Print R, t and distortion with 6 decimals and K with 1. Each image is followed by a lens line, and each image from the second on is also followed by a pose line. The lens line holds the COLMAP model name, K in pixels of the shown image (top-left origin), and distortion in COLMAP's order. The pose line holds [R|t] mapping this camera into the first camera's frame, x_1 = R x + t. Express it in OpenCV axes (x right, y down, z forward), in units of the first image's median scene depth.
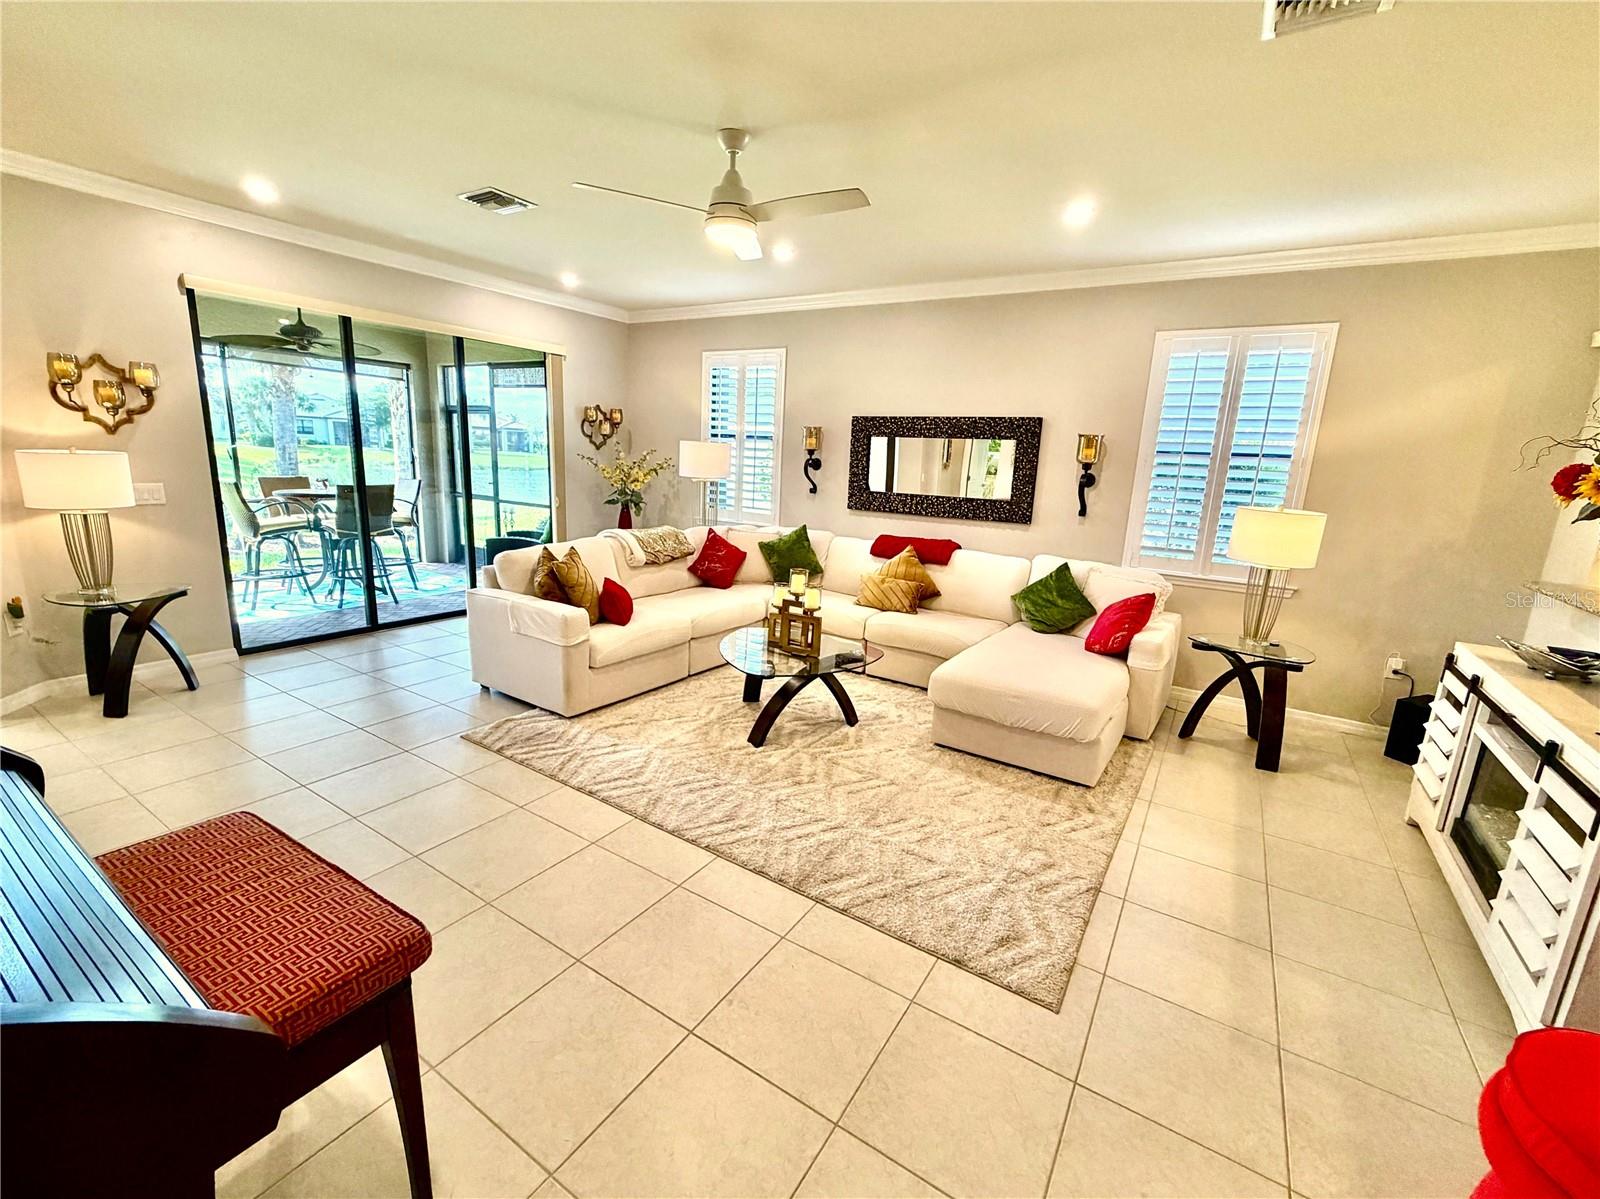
lens RADIAL K [[684.8, 0, 800.0], [0, 684.8, 599.5], [0, 0, 1]] dist [0.001899, 0.000243]
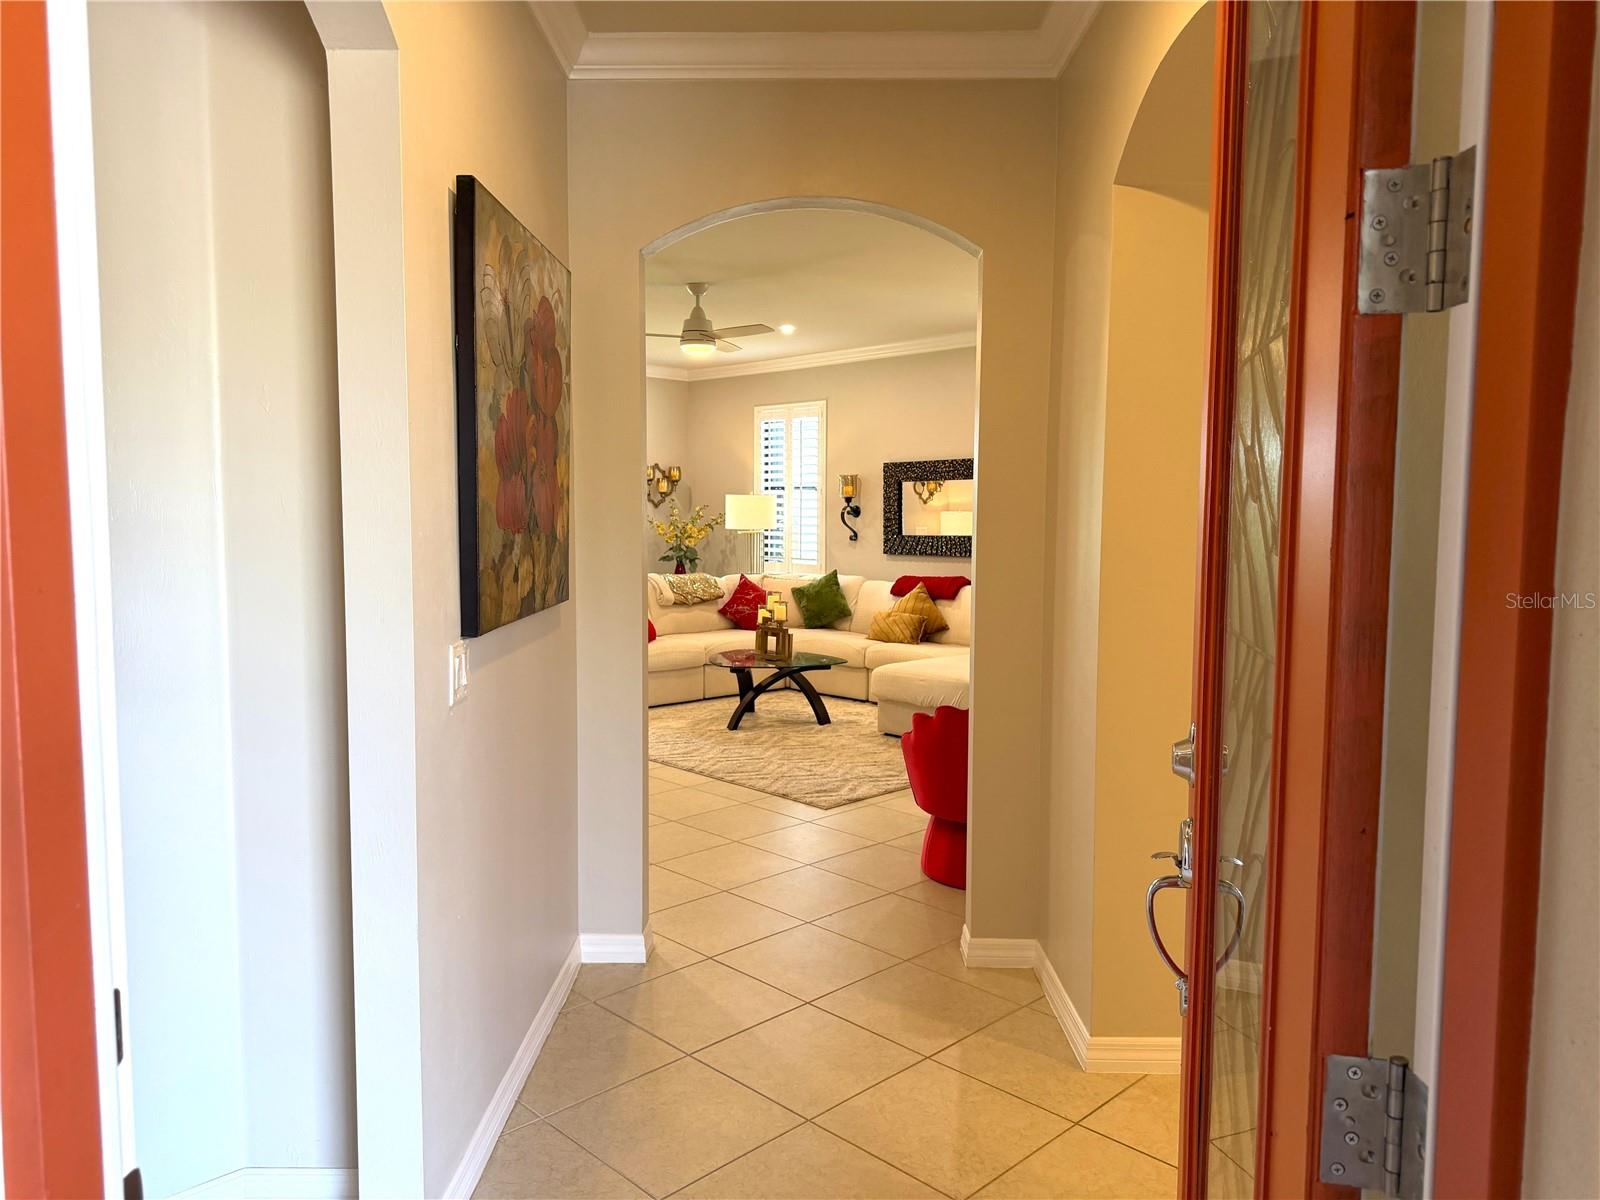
lens RADIAL K [[1176.2, 0, 800.0], [0, 1176.2, 600.0], [0, 0, 1]] dist [0.171220, -0.274050]
pose [[0.971053, -0.023694, -0.237685, 0.387708], [-0.010564, 0.989834, -0.141832, 0.192097], [0.238630, 0.140237, 0.960932, -0.715884]]
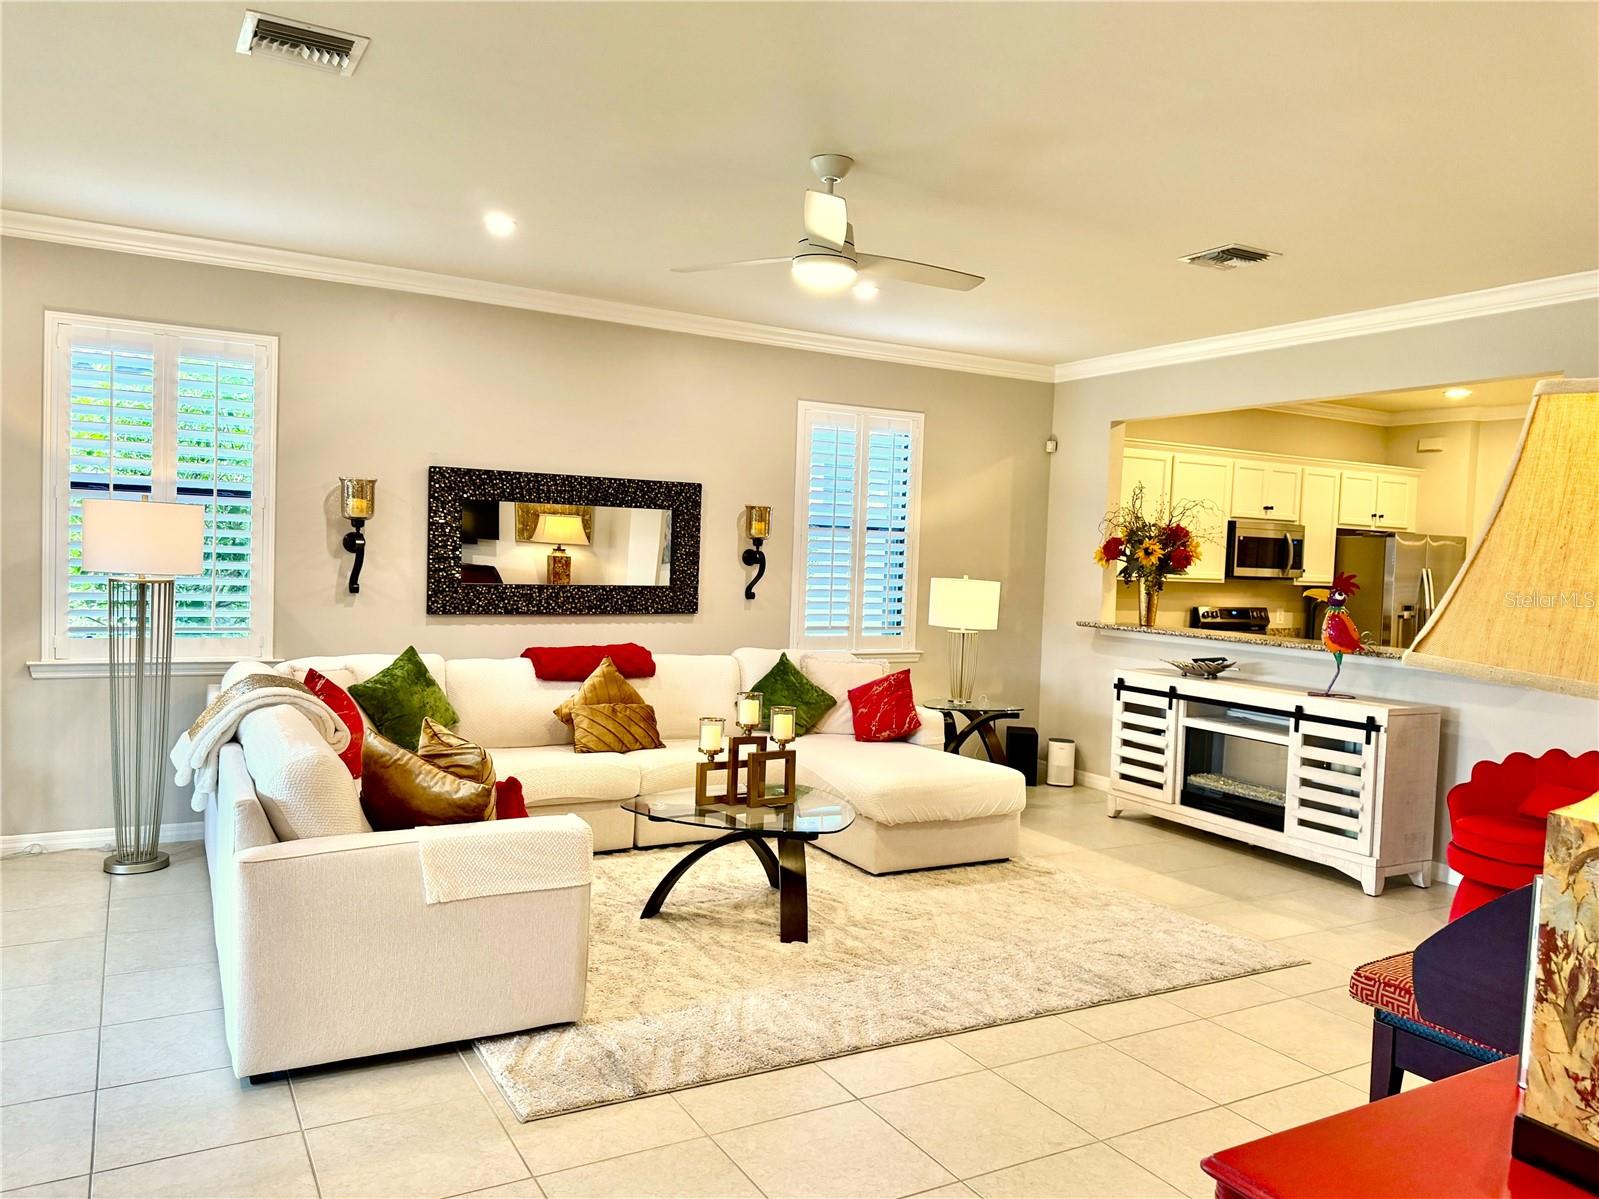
lens RADIAL K [[1115.9, 0, 799.5], [0, 1115.9, 599.5], [0, 0, 1]] dist [0.083827, -0.000522]
pose [[0.474677, -0.063998, 0.877830, -0.709516], [0.173283, 0.984628, -0.021917, -0.073001], [-0.862934, 0.162516, 0.478470, 0.258396]]
